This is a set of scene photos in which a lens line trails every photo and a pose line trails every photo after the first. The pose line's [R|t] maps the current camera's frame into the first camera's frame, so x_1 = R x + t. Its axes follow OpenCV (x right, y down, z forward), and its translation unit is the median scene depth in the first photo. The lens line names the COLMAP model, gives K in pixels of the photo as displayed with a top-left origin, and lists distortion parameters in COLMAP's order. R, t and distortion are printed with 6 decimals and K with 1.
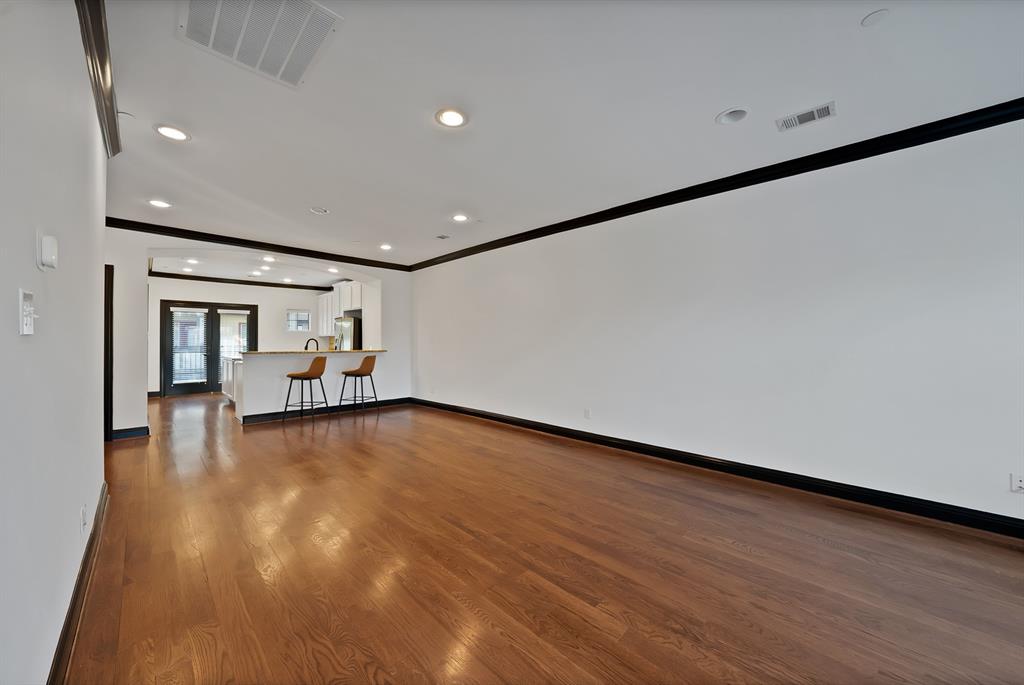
lens RADIAL K [[371.0, 0, 510.4], [0, 371.0, 336.5], [0, 0, 1]] dist [-0.022915, 0.003005]
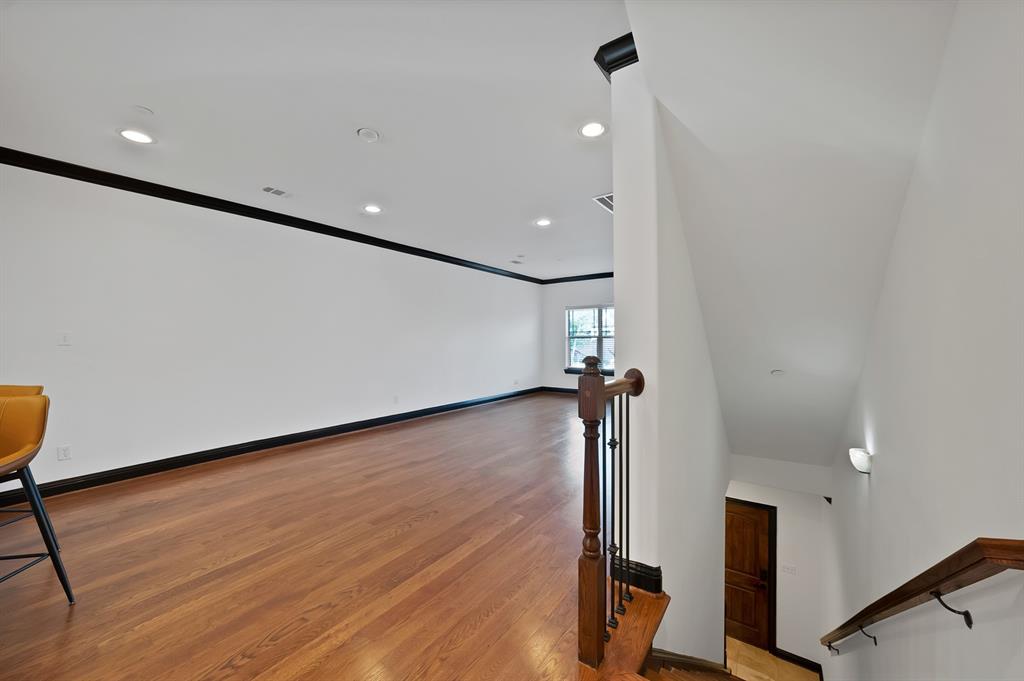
lens RADIAL K [[371.0, 0, 514.6], [0, 371.0, 336.1], [0, 0, 1]] dist [-0.022915, 0.003005]
pose [[-0.168286, 0.014189, 0.985636, -1.078984], [0.001074, 0.999898, -0.014211, 0.012100], [-0.985738, -0.001333, -0.168284, 0.811824]]
